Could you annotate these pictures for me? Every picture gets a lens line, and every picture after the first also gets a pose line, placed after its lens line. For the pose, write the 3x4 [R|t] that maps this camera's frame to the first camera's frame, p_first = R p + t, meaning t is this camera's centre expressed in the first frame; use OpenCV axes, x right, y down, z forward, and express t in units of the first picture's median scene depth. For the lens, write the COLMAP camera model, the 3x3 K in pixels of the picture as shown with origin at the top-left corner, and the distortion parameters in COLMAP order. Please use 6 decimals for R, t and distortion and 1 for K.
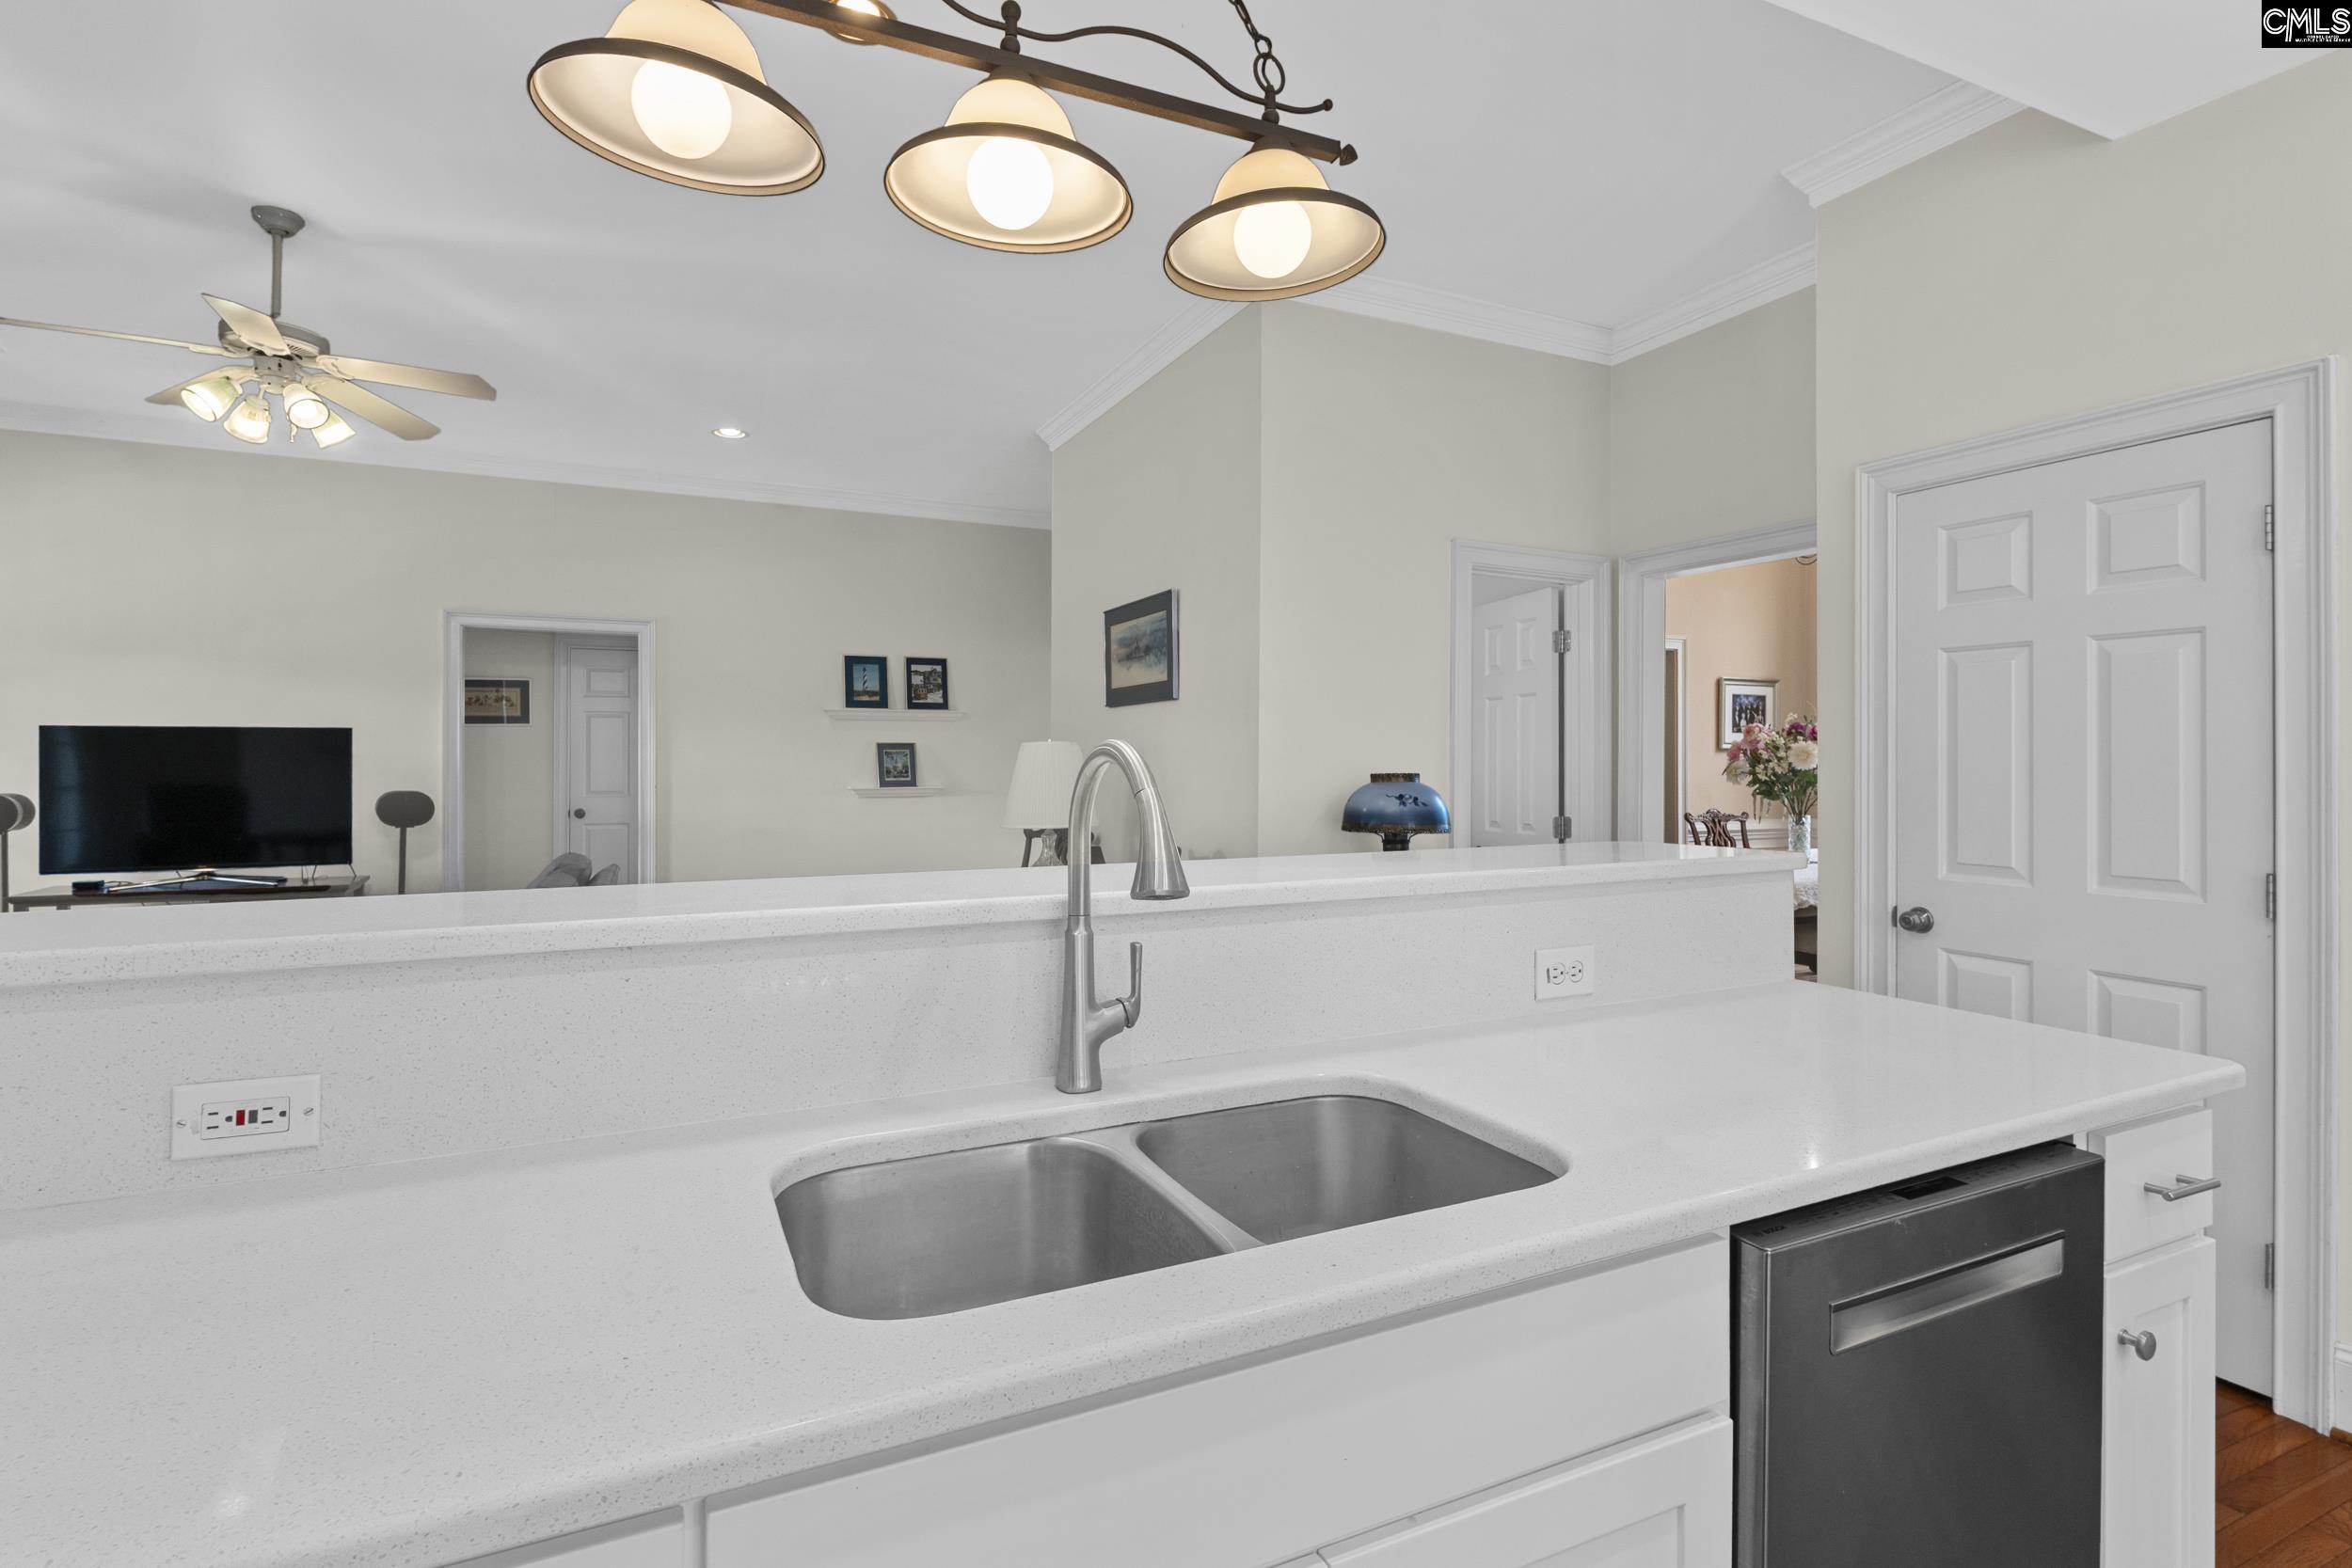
lens RADIAL K [[1119.4, 0, 1177.5], [0, 1119.4, 752.3], [0, 0, 1]] dist [-0.006462, 0.000540]
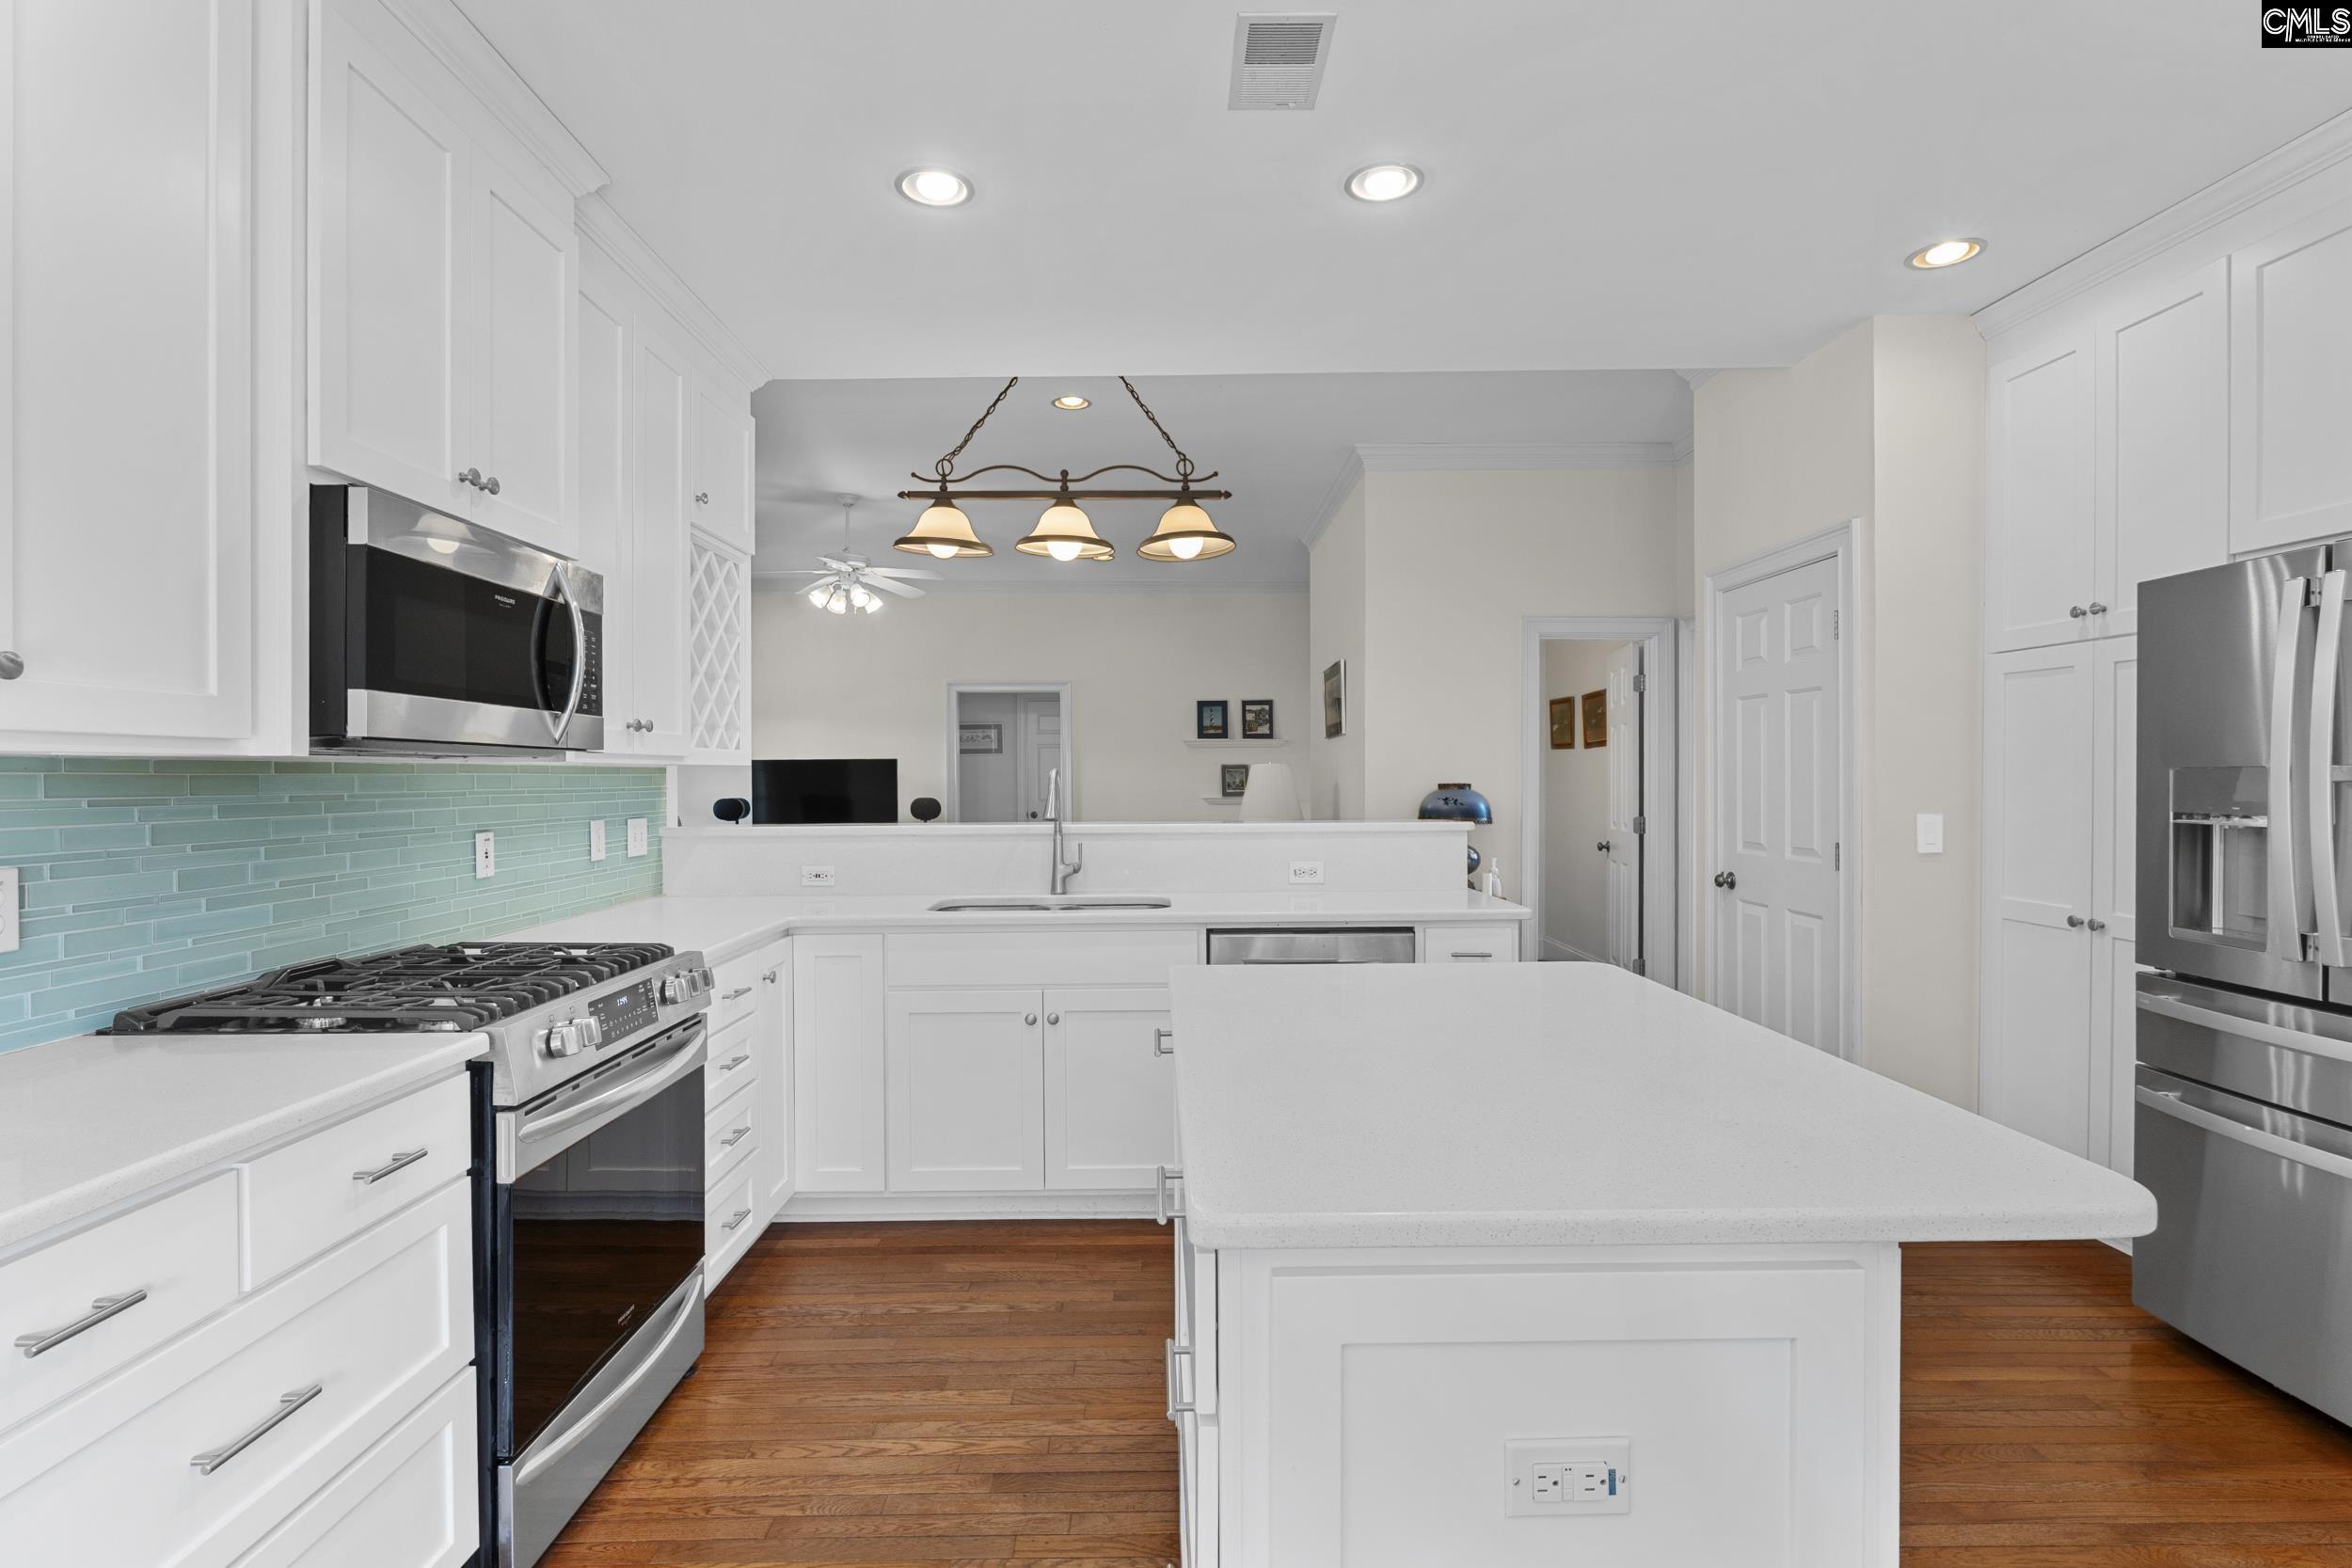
lens RADIAL K [[1119.4, 0, 1193.9], [0, 1119.4, 781.0], [0, 0, 1]] dist [-0.006462, 0.000540]
pose [[0.917371, -0.003031, -0.398021, 0.280716], [0.007113, 0.999936, 0.008781, -0.000372], [0.397969, -0.010887, 0.917334, -0.298864]]
